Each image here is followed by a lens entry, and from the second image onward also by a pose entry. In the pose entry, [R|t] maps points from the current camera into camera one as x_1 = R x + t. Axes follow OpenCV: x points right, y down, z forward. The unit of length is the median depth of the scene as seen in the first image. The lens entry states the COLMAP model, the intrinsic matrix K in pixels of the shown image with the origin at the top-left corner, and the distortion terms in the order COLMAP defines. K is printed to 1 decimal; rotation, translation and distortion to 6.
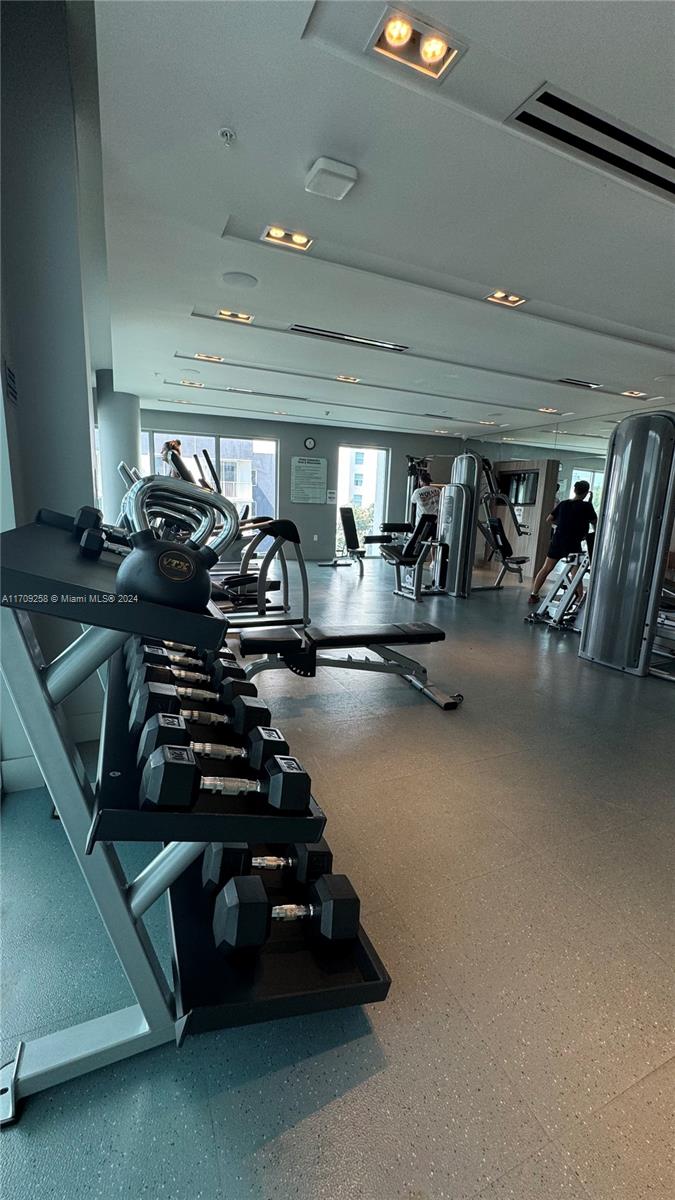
lens RADIAL K [[484.1, 0, 342.2], [0, 484.1, 603.2], [0, 0, 1]] dist [-0.003832, 0.001176]
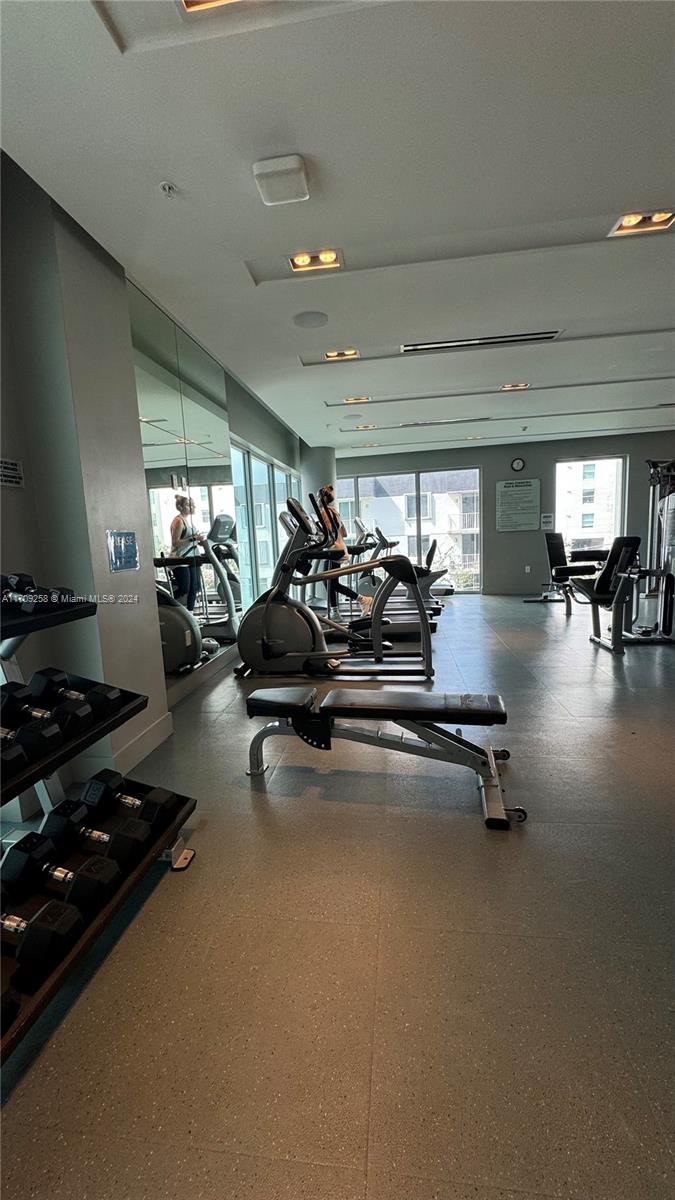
lens RADIAL K [[484.1, 0, 334.4], [0, 484.1, 598.3], [0, 0, 1]] dist [-0.003832, 0.001176]
pose [[0.847207, -0.009067, -0.531186, 0.241902], [-0.030076, 0.997432, -0.064994, -0.033556], [0.530411, 0.071040, 0.844759, 0.173189]]
